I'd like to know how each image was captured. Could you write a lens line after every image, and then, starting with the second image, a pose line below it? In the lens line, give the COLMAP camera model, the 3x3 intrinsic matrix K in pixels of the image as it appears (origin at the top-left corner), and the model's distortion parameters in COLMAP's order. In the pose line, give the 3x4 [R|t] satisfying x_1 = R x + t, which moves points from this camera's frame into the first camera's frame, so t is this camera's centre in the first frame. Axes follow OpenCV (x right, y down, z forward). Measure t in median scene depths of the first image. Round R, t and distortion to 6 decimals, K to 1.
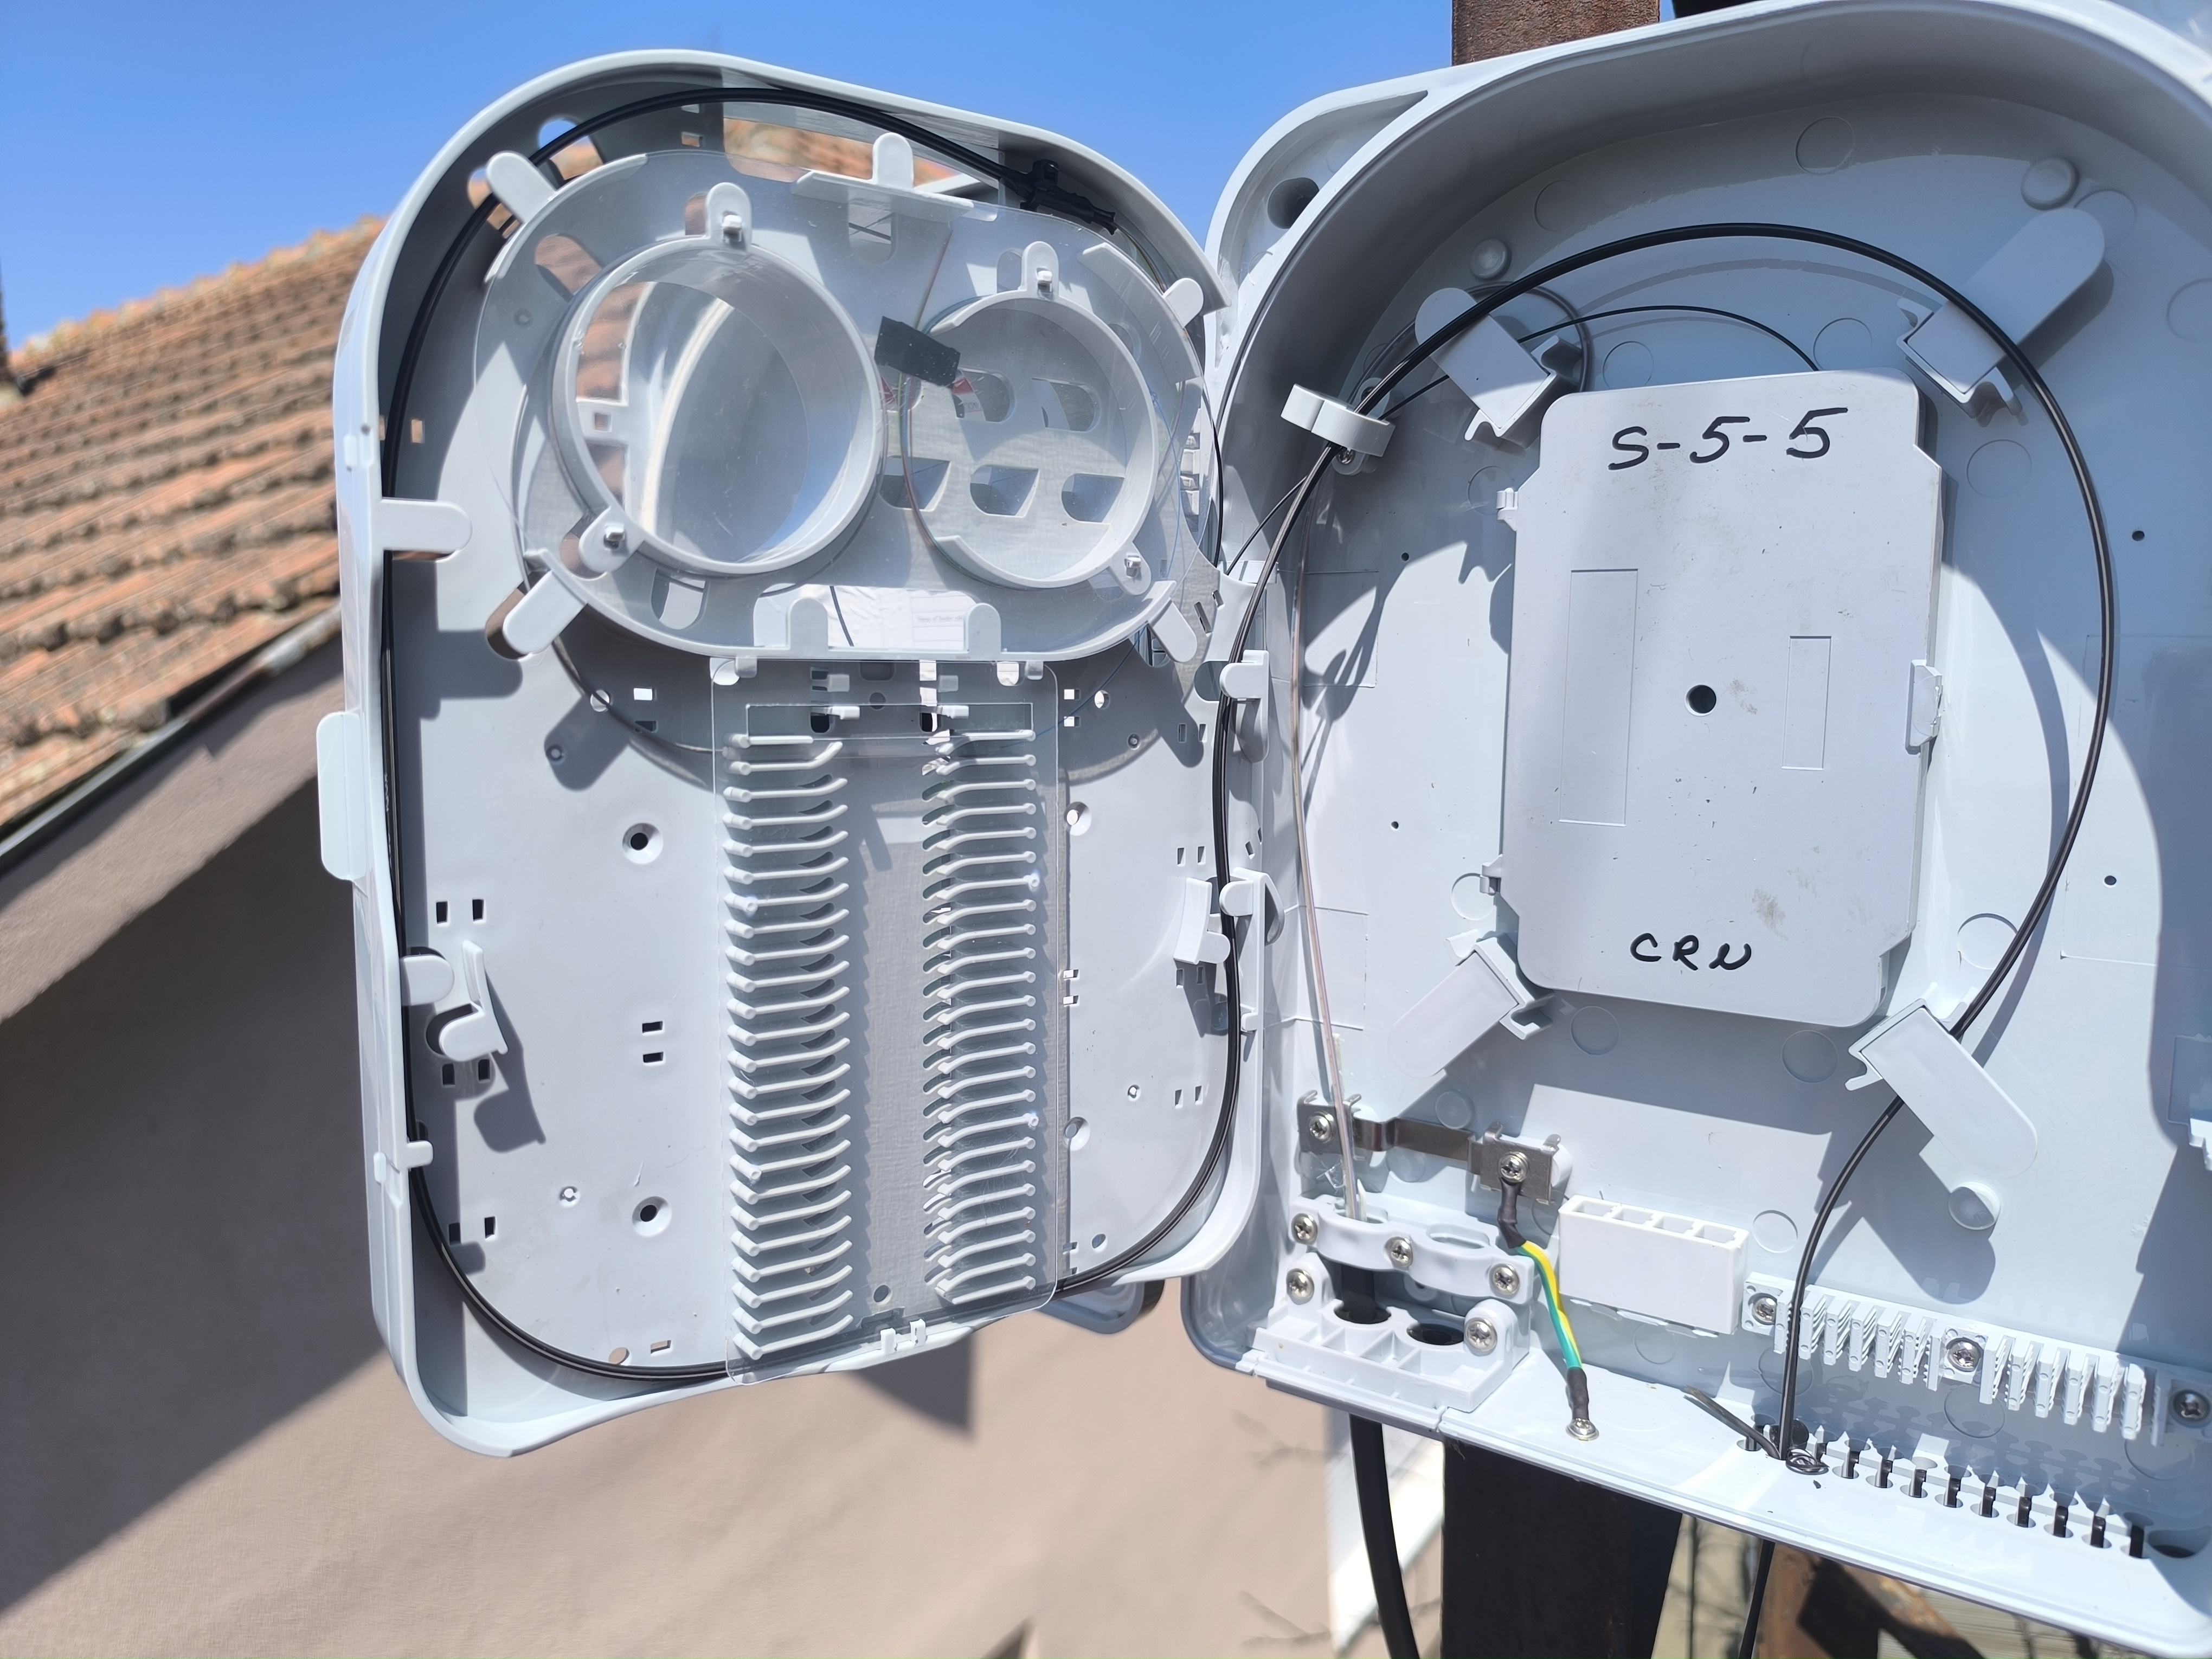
lens RADIAL K [[1426.1, 0, 1106.0], [0, 1426.1, 829.5], [0, 0, 1]] dist [0.014570, -0.038801]
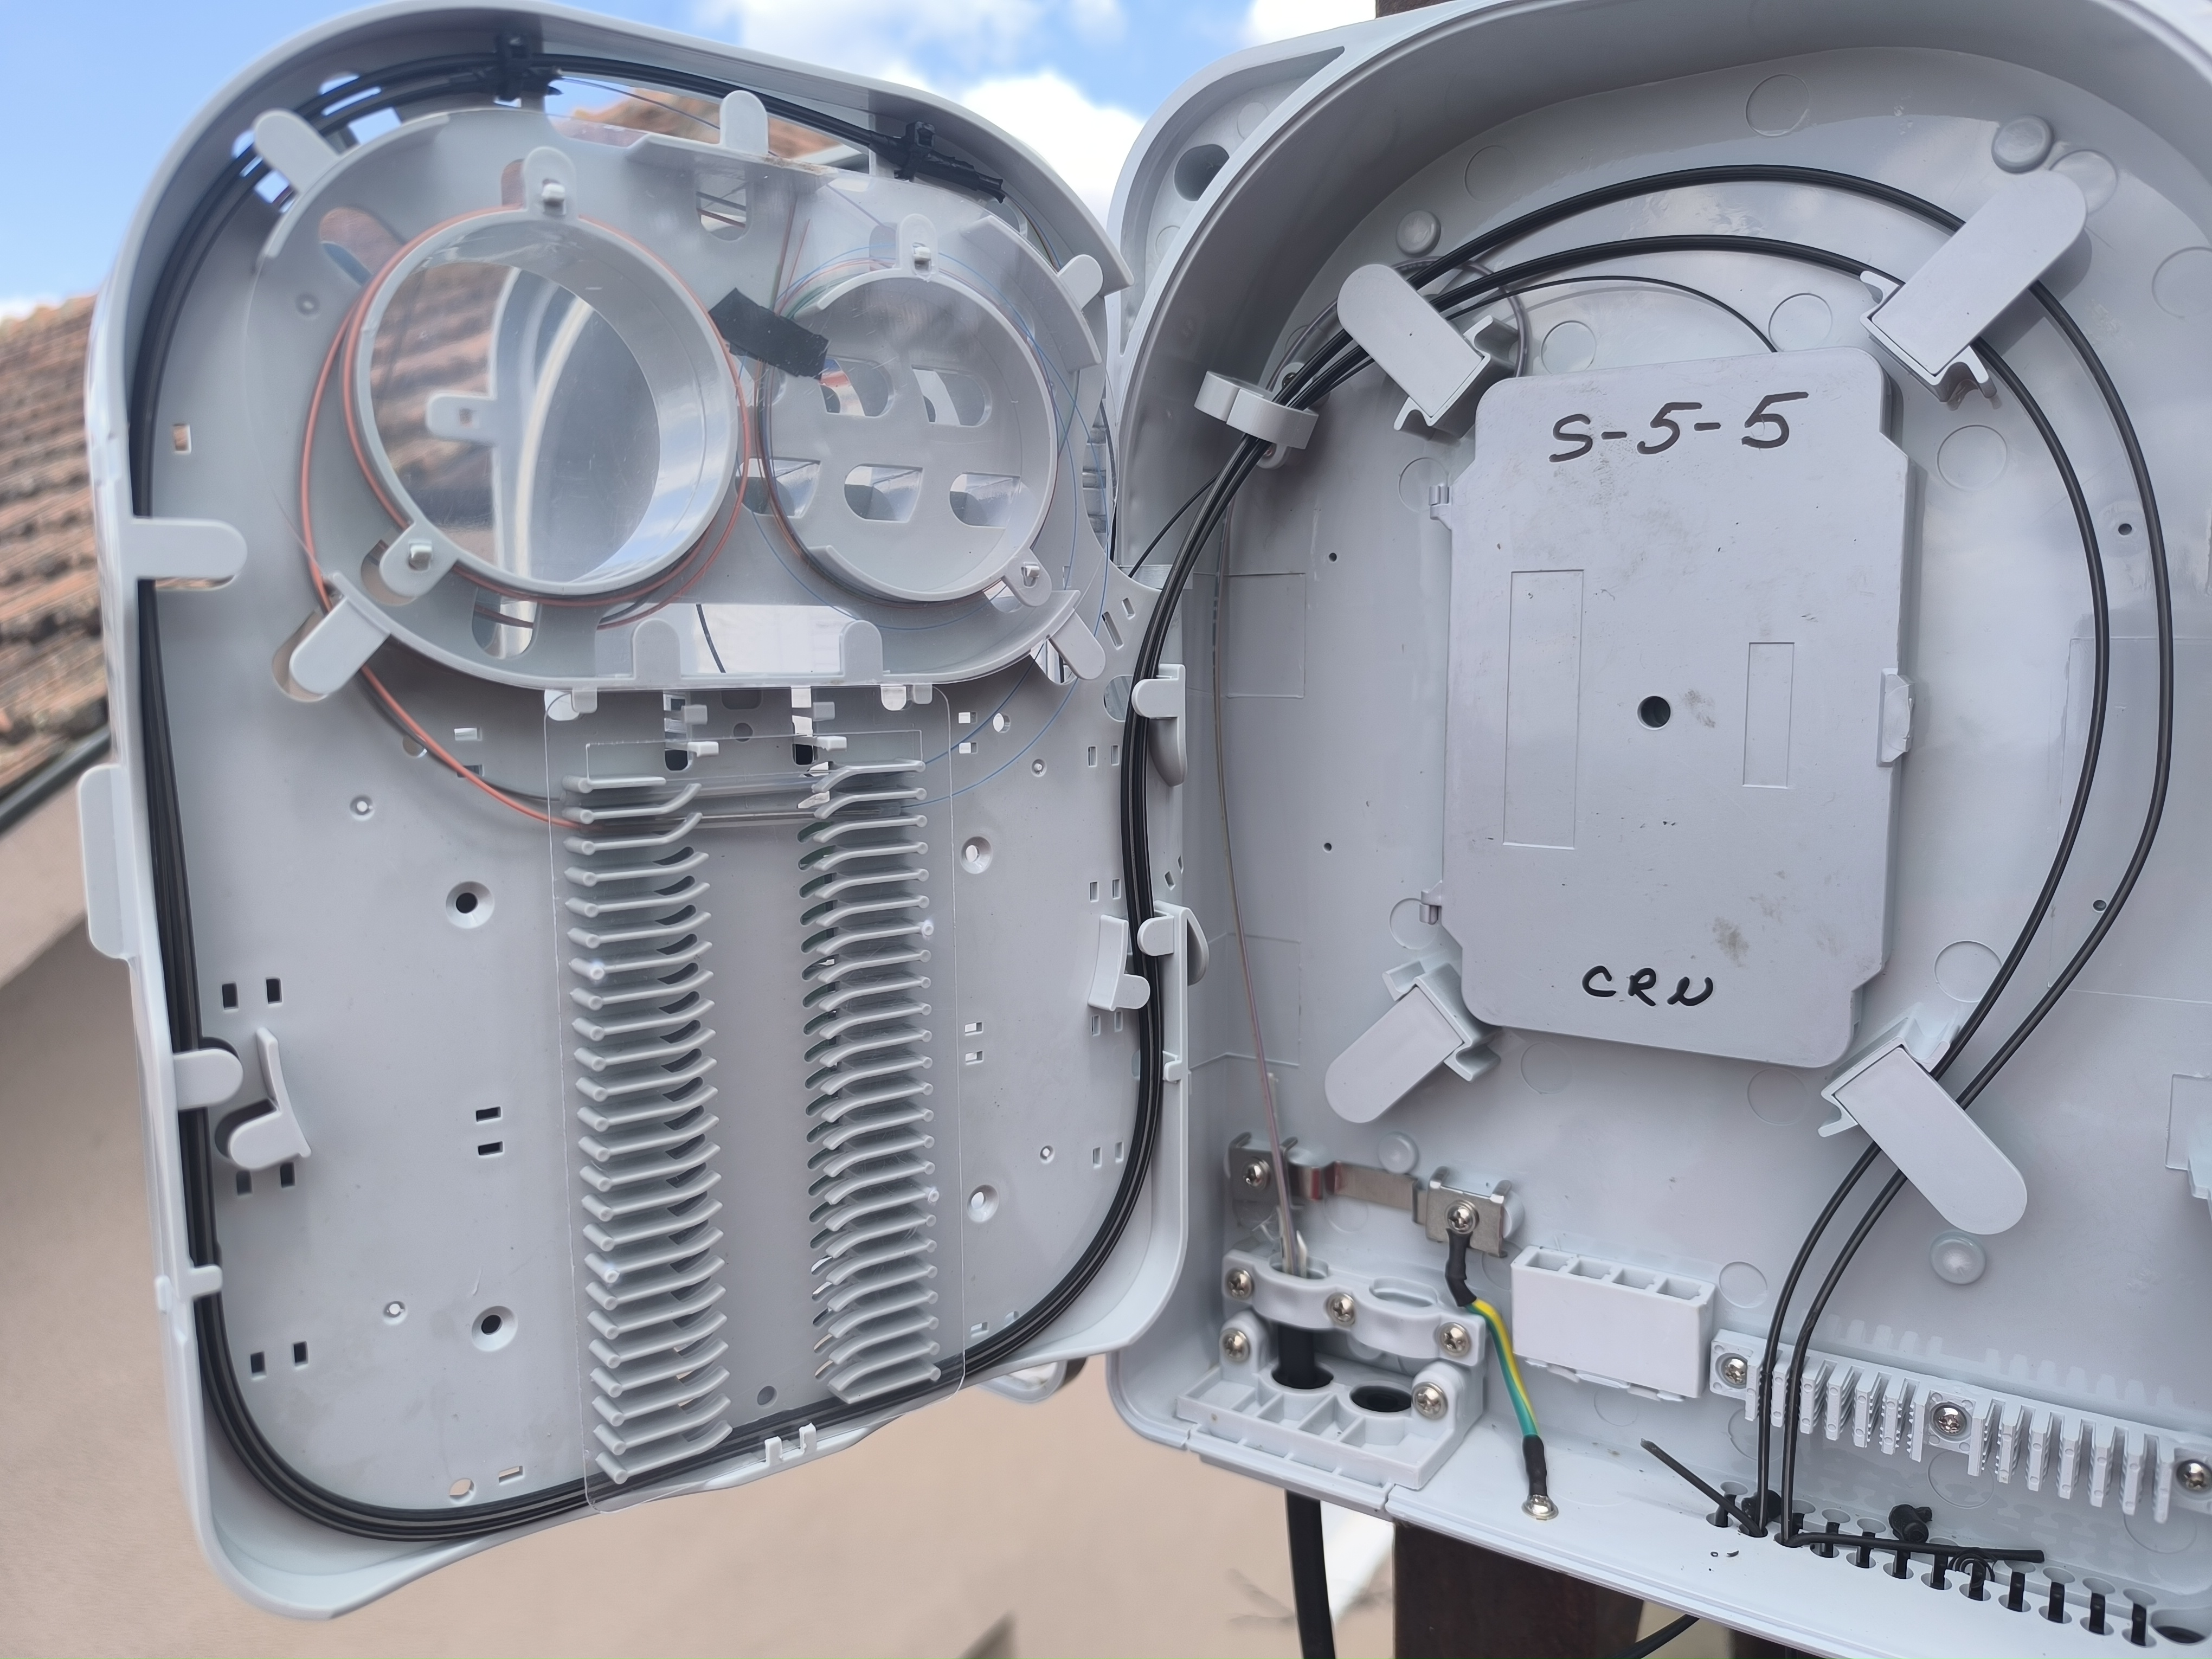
lens RADIAL K [[1413.5, 0, 1106.0], [0, 1413.5, 829.5], [0, 0, 1]] dist [-0.003214, -0.022237]
pose [[0.998867, -0.022690, 0.041835, 0.025836], [0.022266, 0.999696, 0.010585, -0.033499], [-0.042062, -0.009642, 0.999068, 0.109909]]
